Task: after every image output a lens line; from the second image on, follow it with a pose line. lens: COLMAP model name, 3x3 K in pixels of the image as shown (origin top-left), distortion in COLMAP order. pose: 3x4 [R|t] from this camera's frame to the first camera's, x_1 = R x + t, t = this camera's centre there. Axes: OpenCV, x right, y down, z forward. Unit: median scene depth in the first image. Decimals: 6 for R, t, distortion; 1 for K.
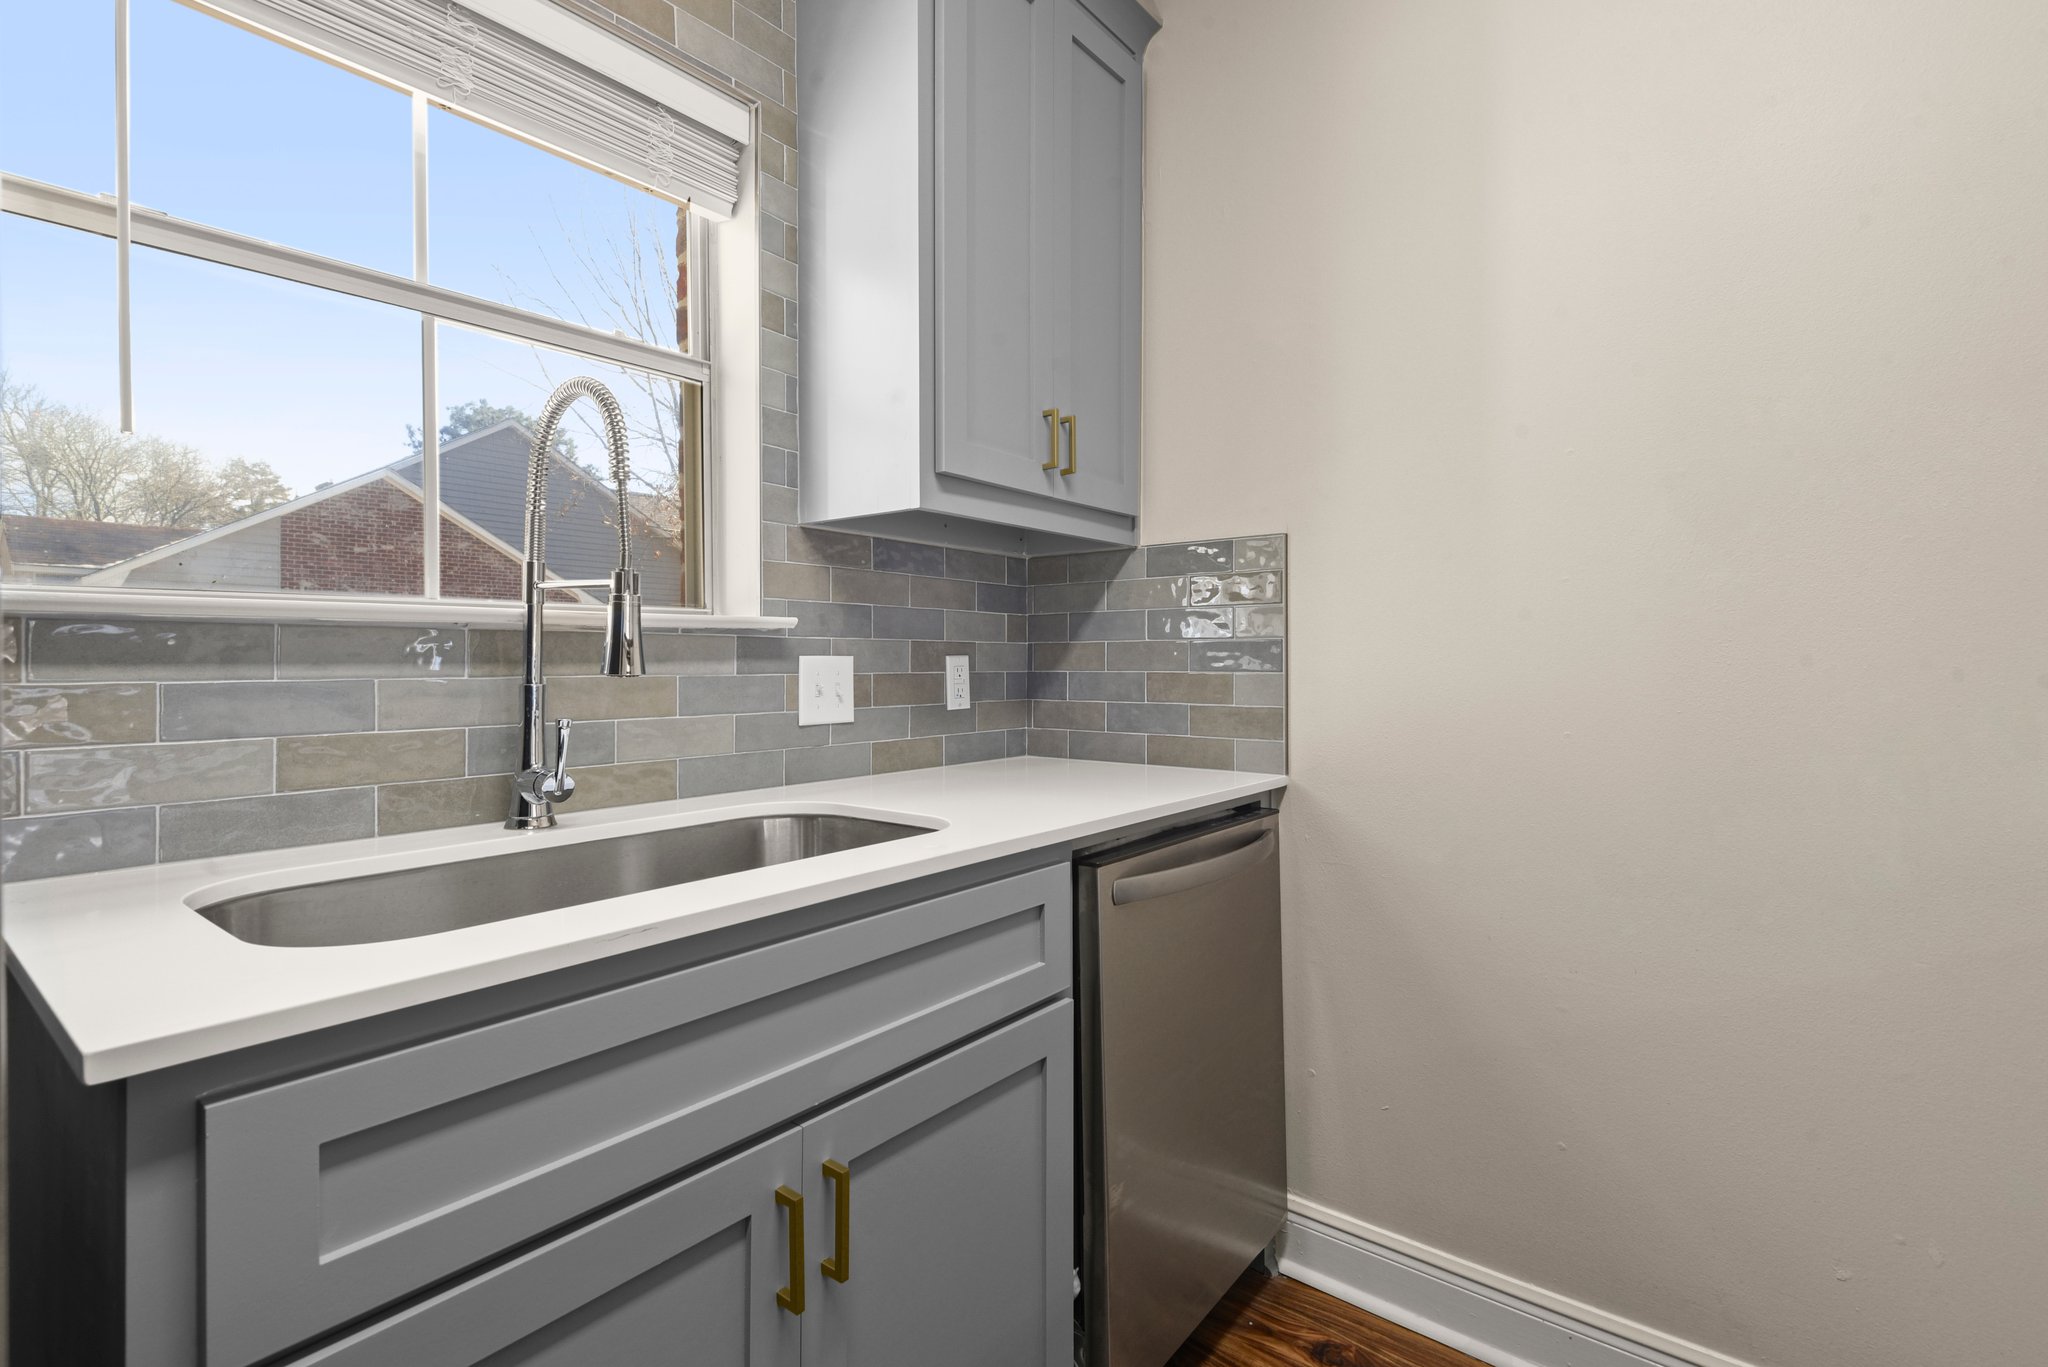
lens RADIAL K [[940.4, 0, 1024.3], [0, 940.4, 669.9], [0, 0, 1]] dist [0.024414, -0.011687]
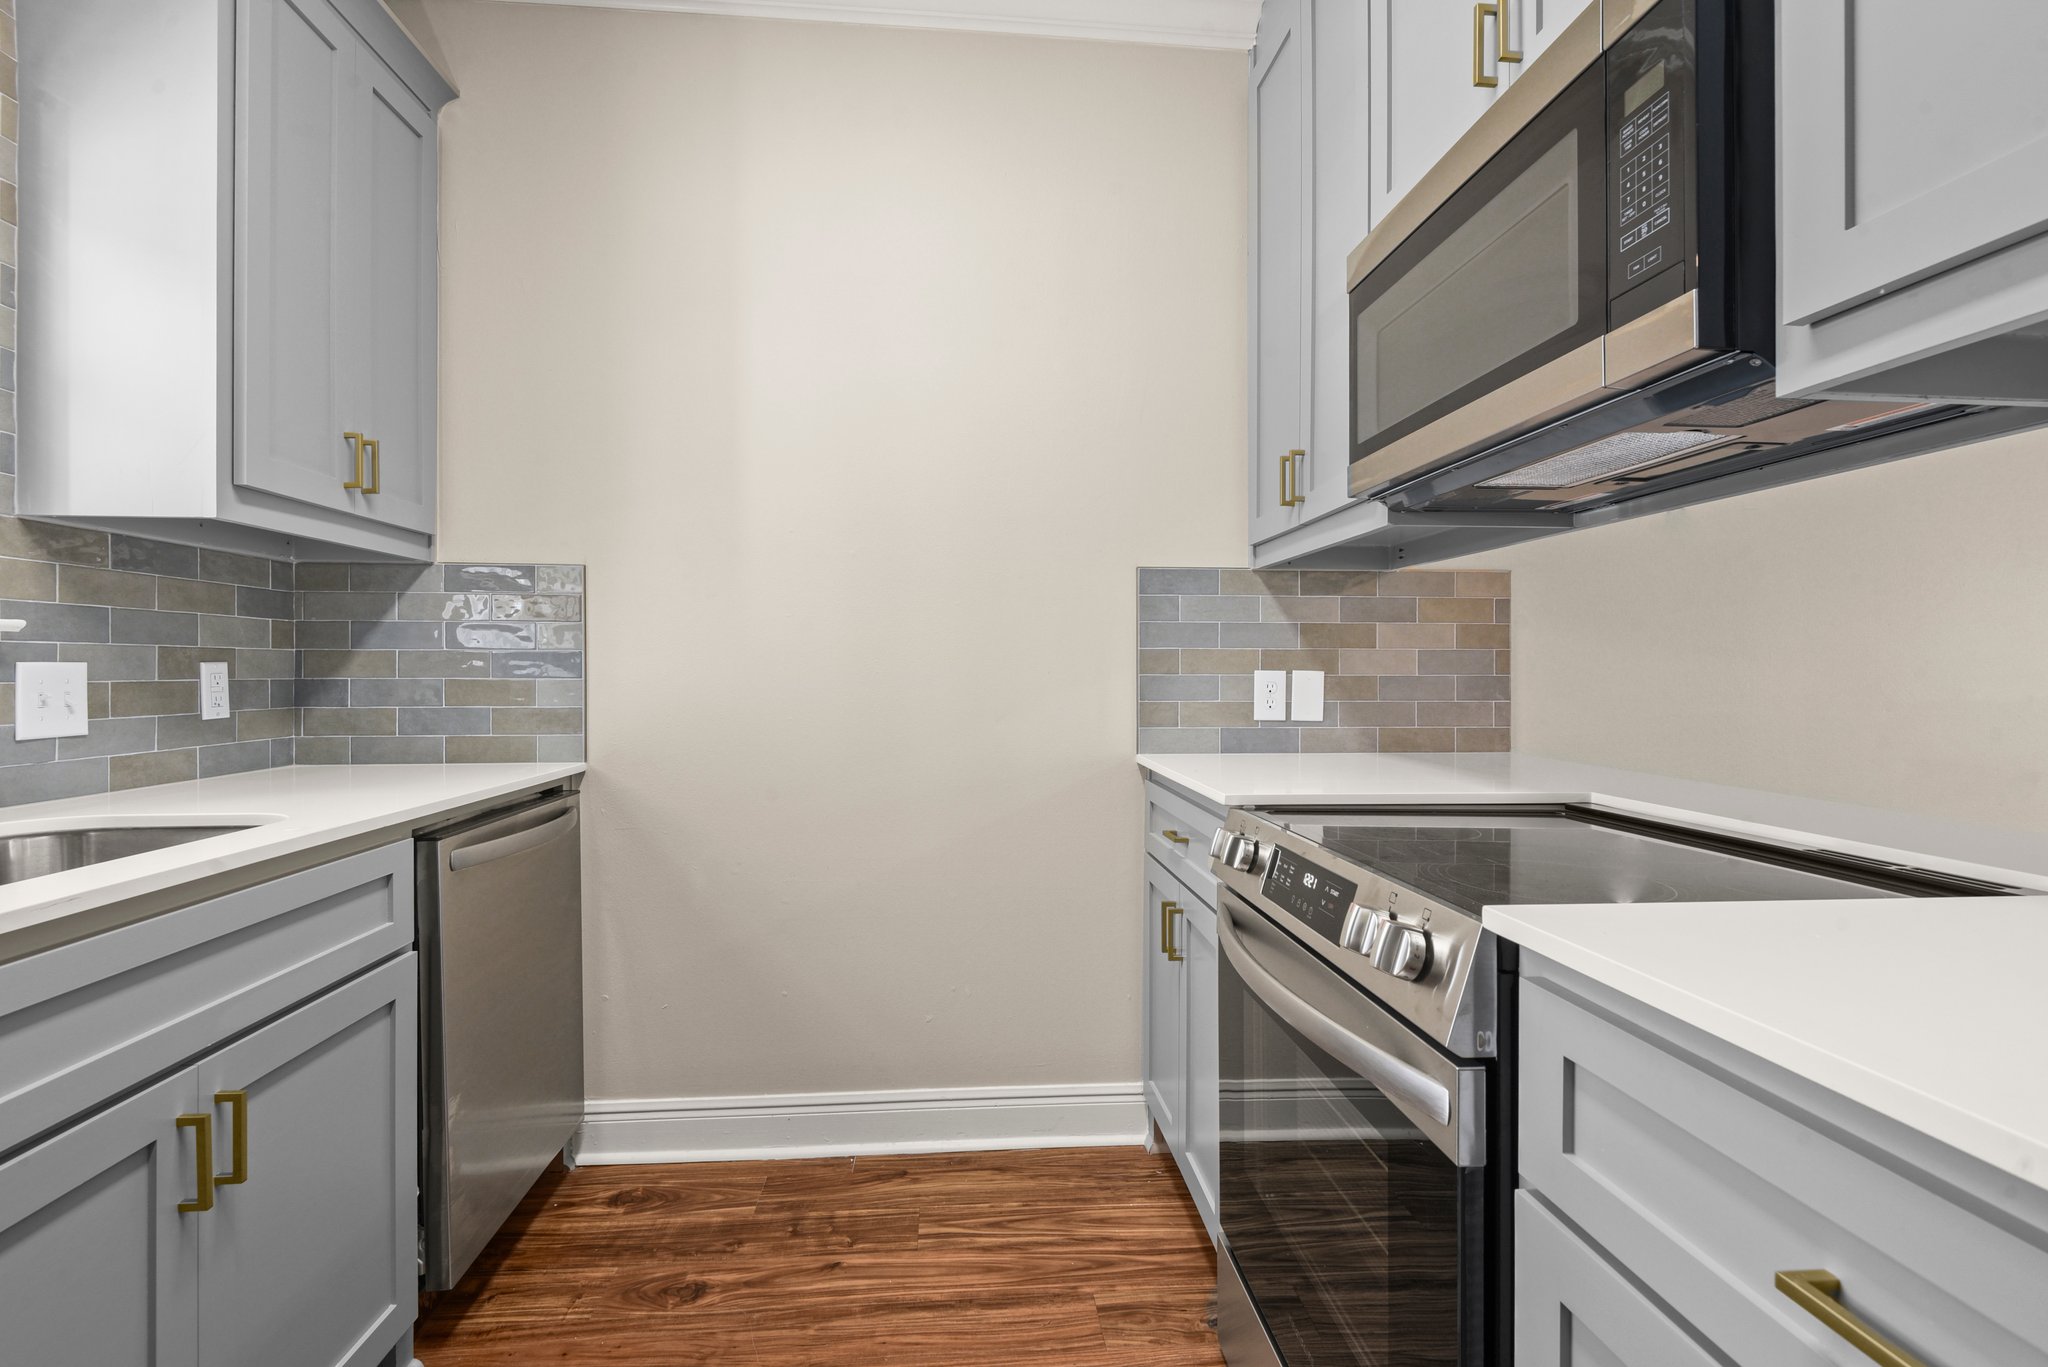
lens RADIAL K [[940.4, 0, 1024.3], [0, 940.4, 669.9], [0, 0, 1]] dist [0.024414, -0.011687]
pose [[0.726954, 0.002281, 0.686682, -0.151167], [0.002207, 0.999982, -0.005658, -0.000244], [-0.686682, 0.005629, 0.726936, -0.287656]]
